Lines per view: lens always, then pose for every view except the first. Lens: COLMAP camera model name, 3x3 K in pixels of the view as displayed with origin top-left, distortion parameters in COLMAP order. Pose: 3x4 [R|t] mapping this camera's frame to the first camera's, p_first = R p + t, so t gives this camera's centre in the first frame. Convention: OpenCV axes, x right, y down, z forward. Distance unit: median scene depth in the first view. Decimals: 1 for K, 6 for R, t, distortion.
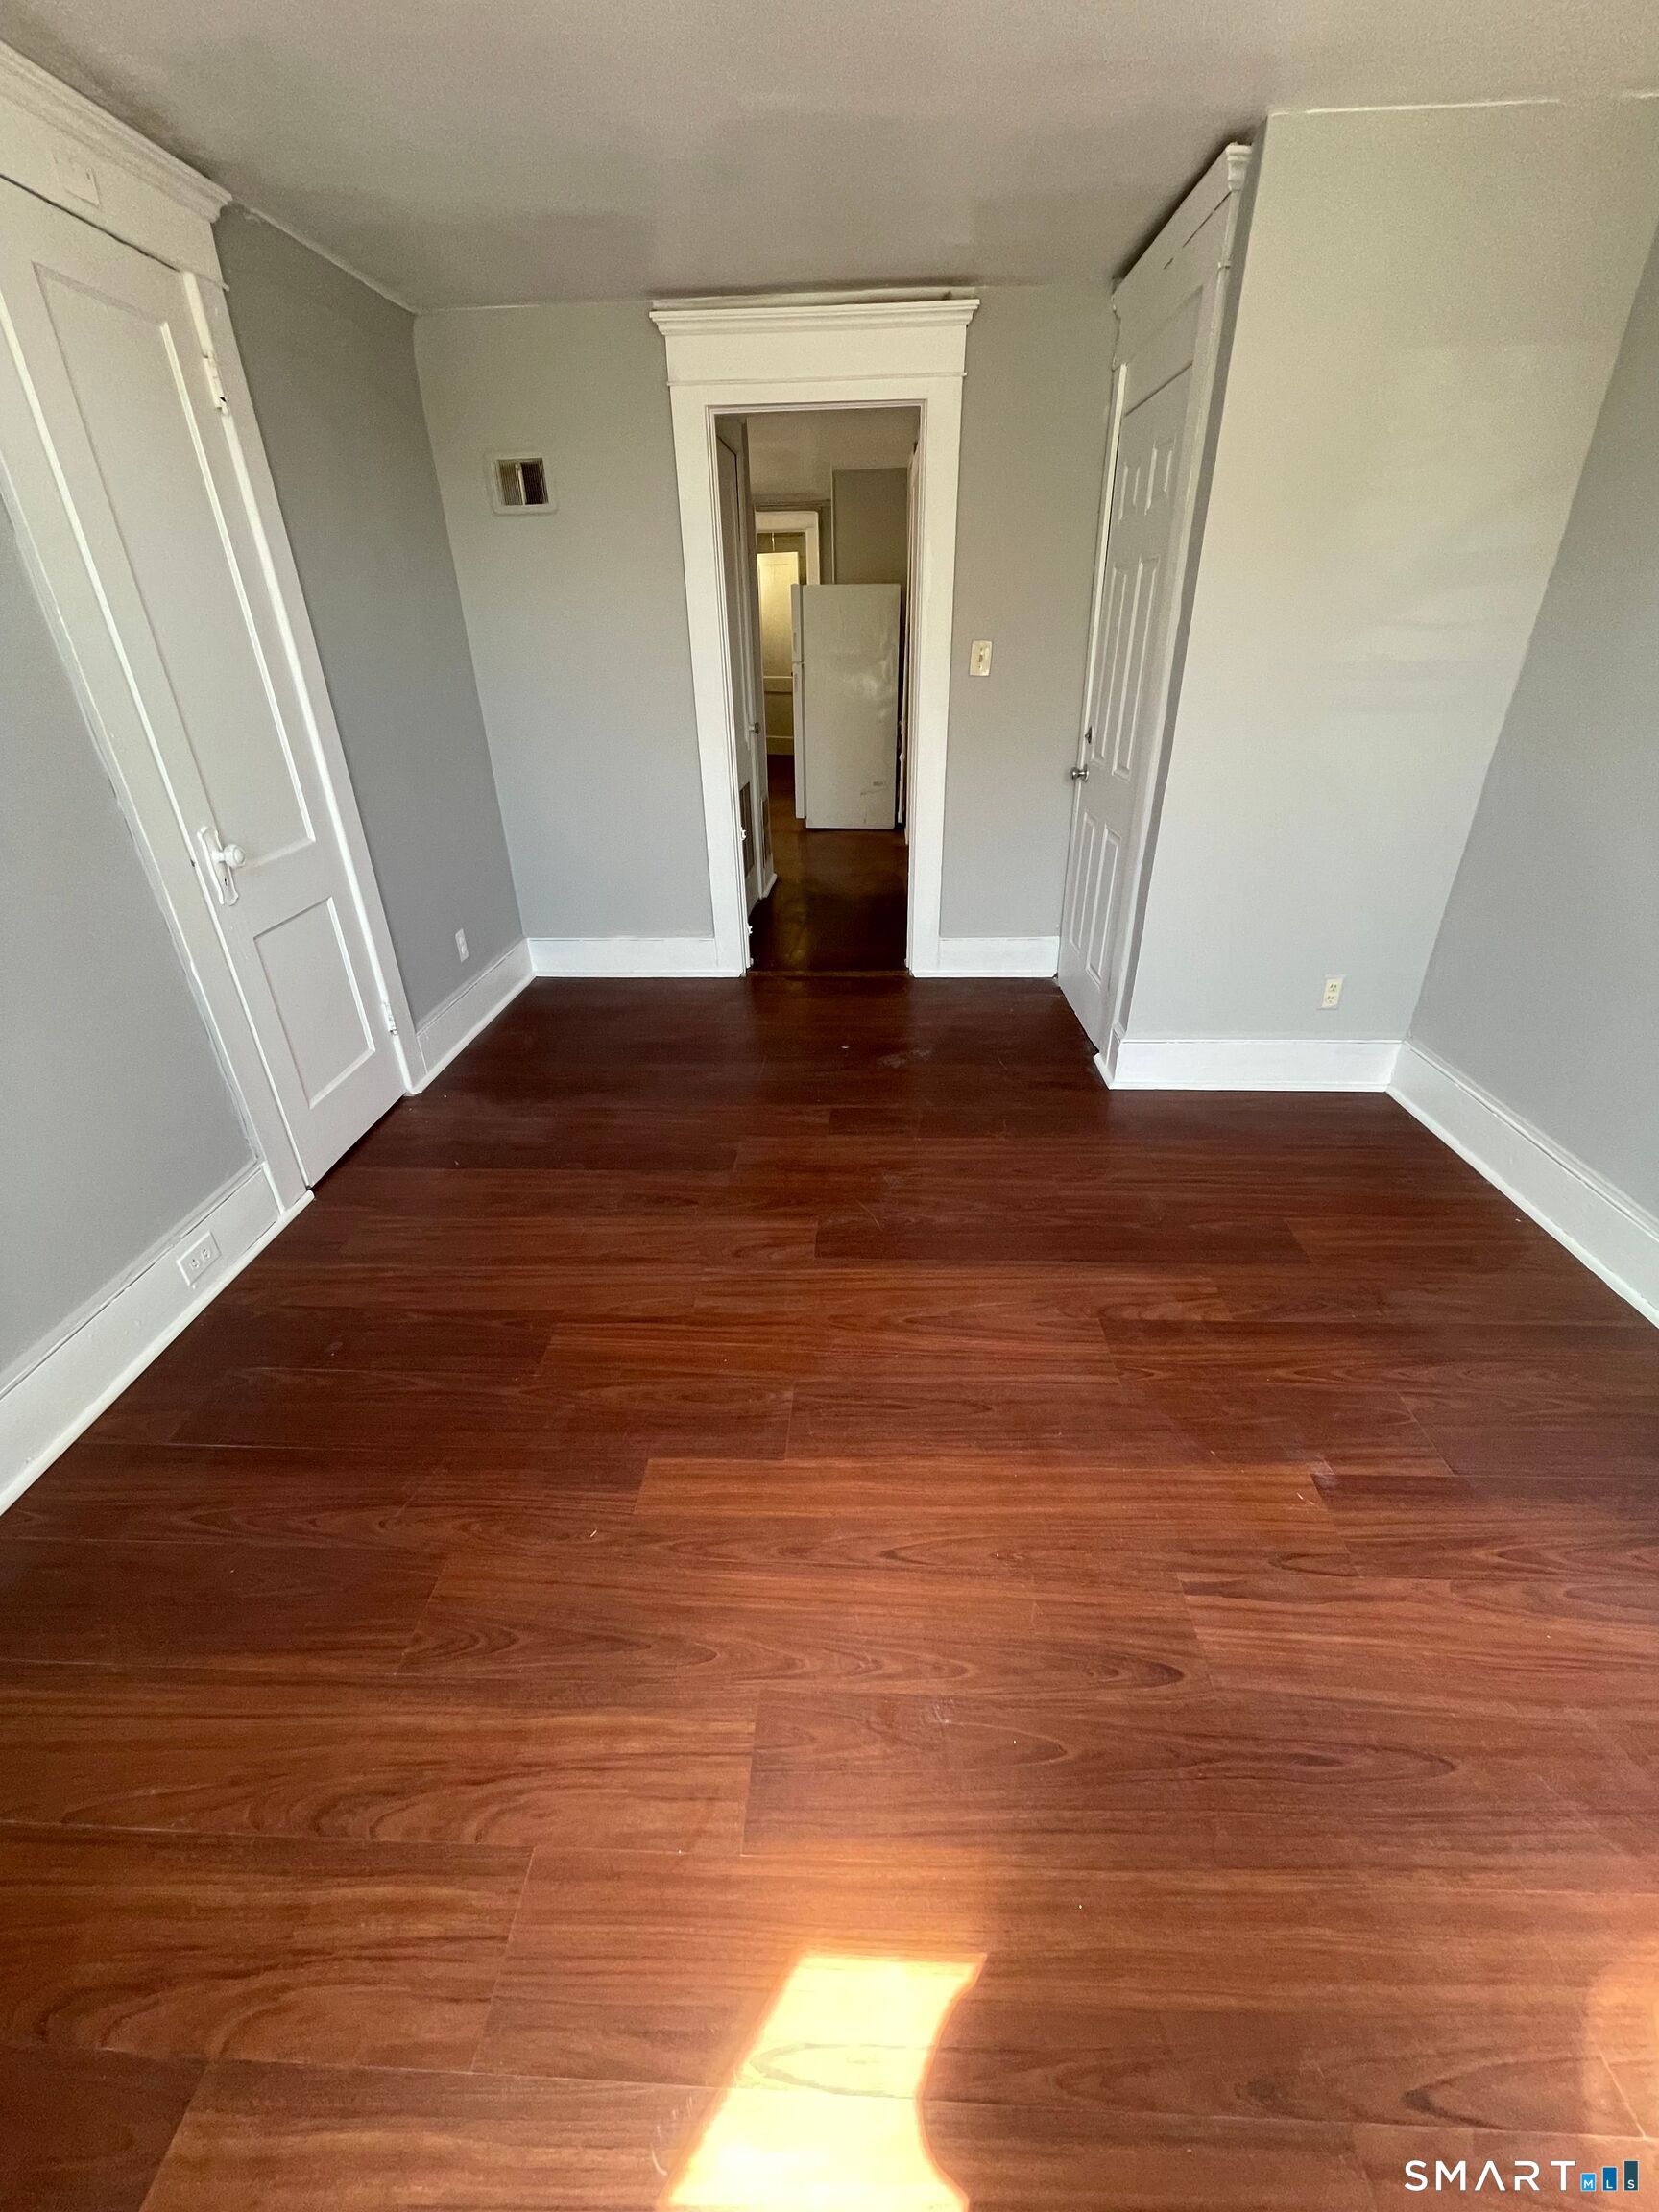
lens RADIAL K [[892.7, 0, 832.0], [0, 892.7, 1102.9], [0, 0, 1]] dist [-0.003870, 0.002843]
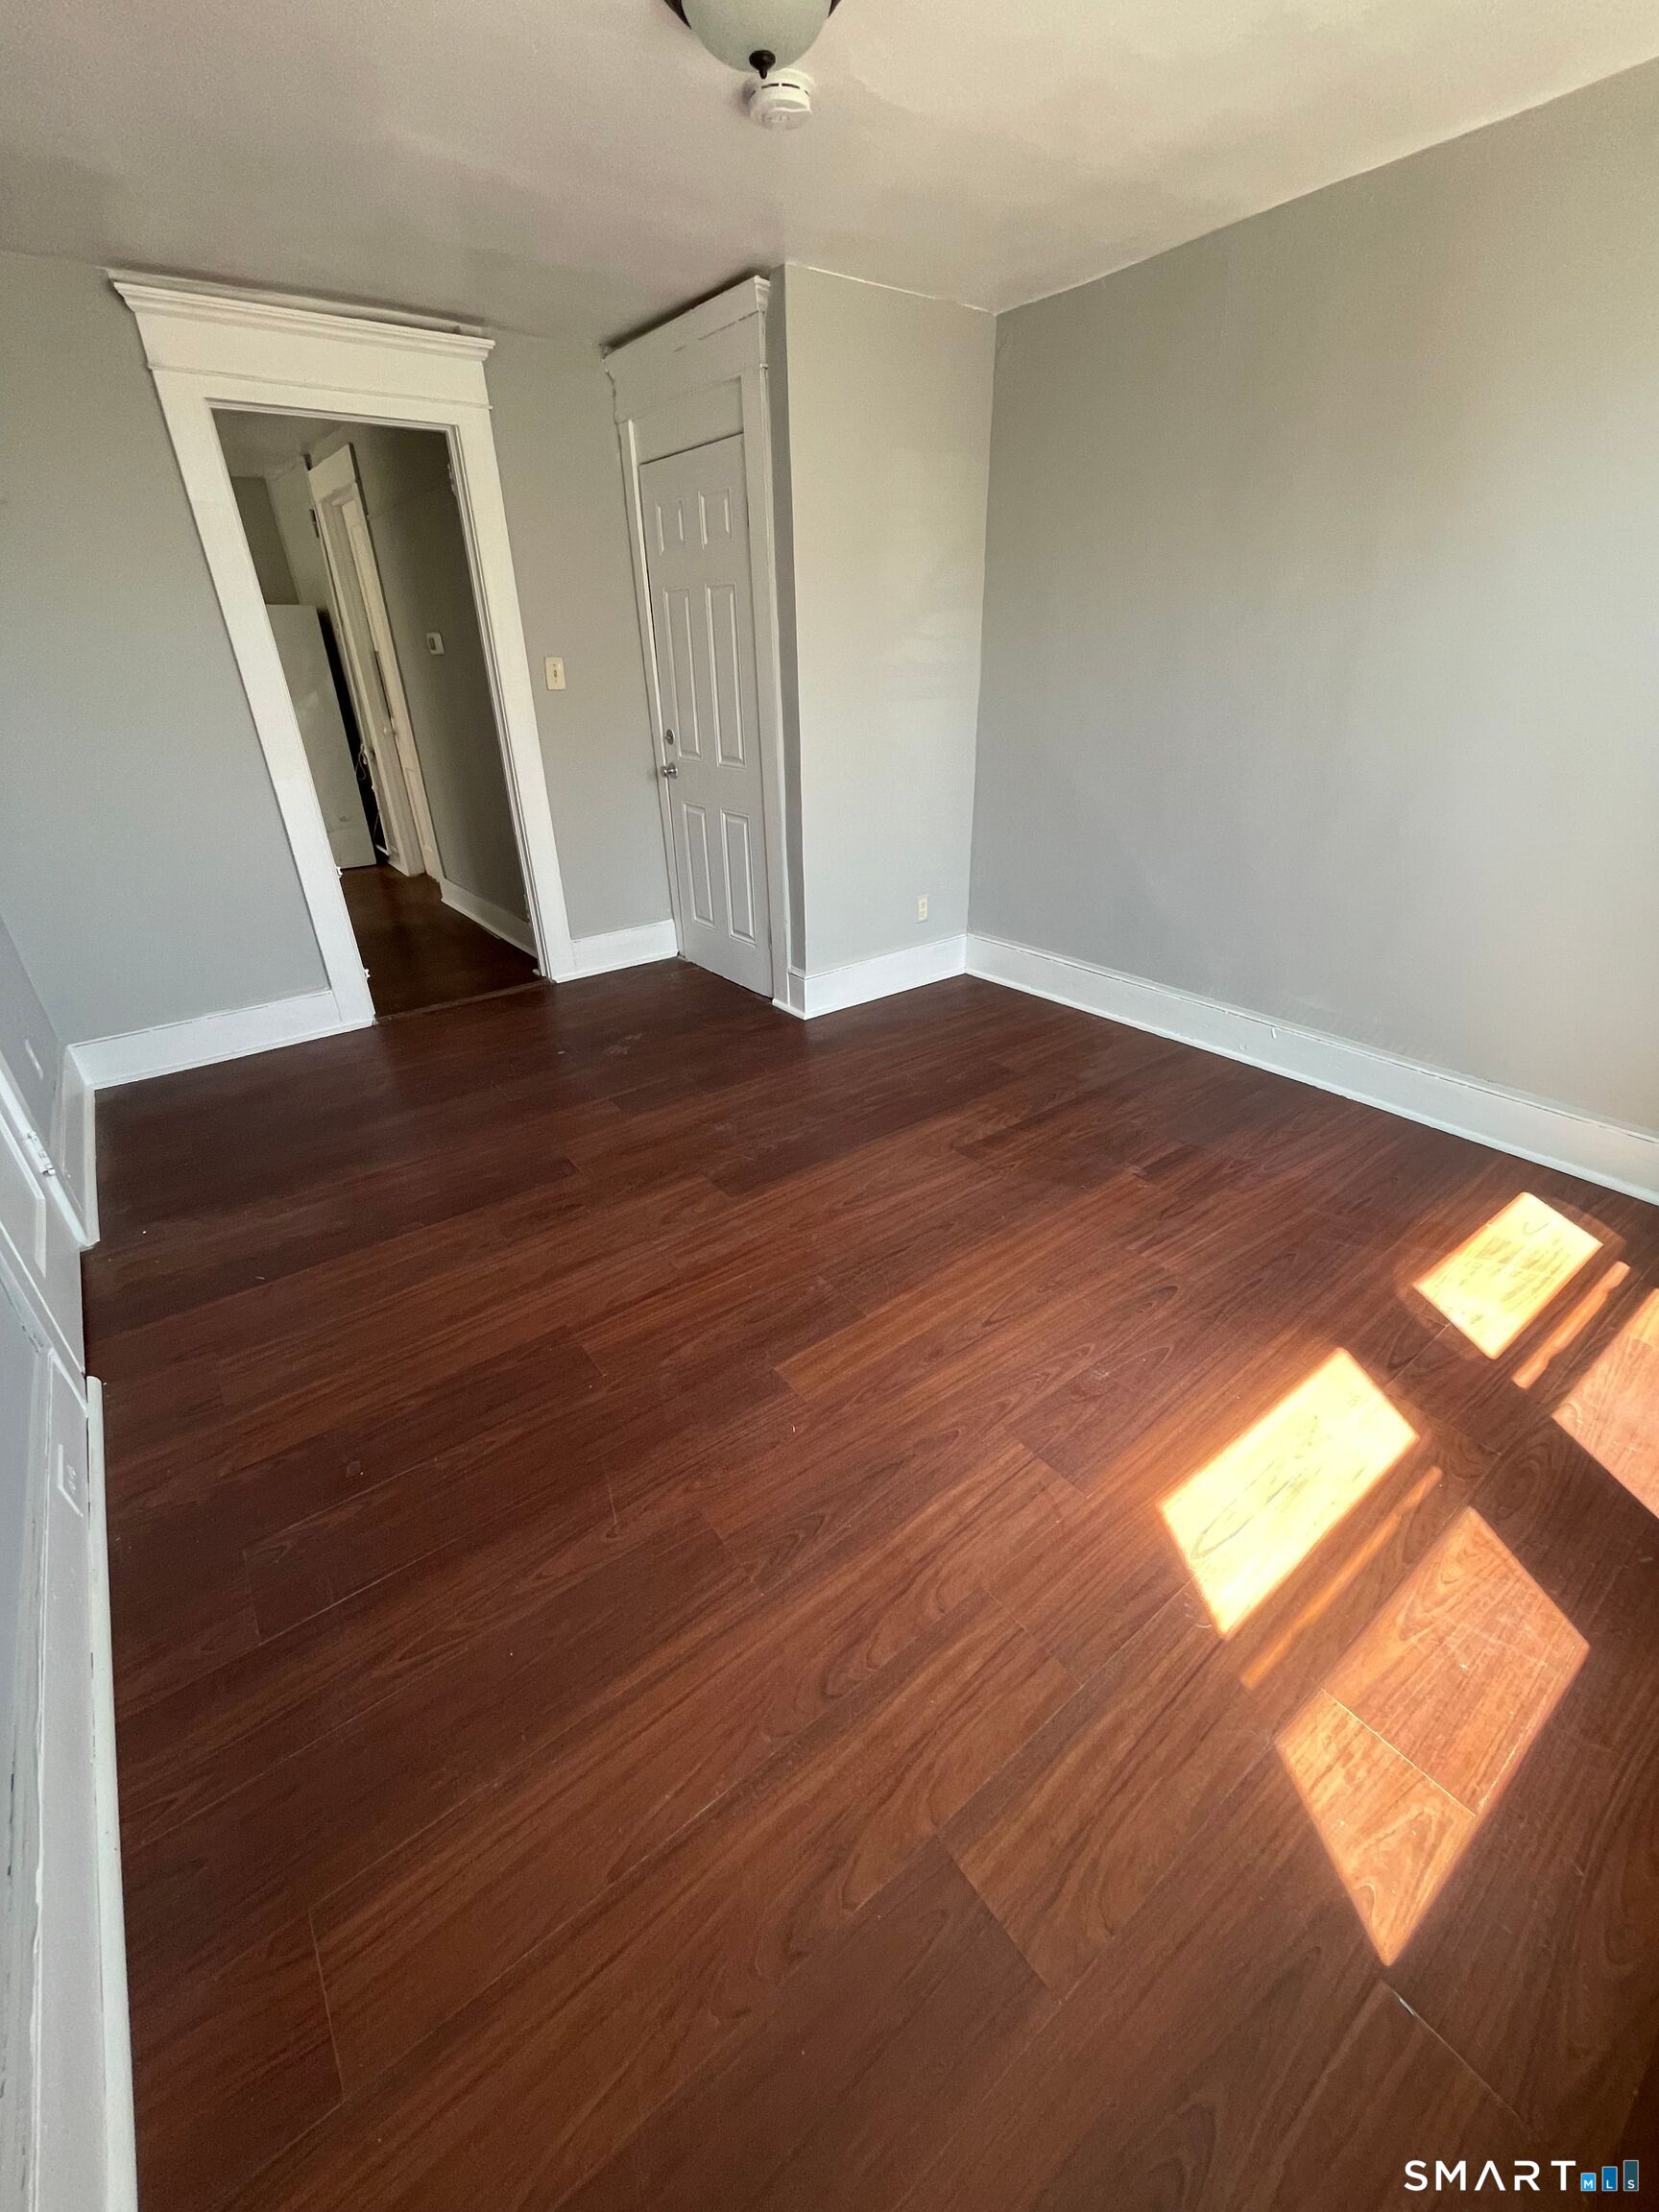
lens RADIAL K [[892.7, 0, 825.1], [0, 892.7, 1103.0], [0, 0, 1]] dist [-0.003870, 0.002843]
pose [[0.771875, -0.293068, 0.564199, -0.584078], [0.306597, 0.948998, 0.073495, 0.017210], [-0.556962, 0.116252, 0.822362, 0.004961]]
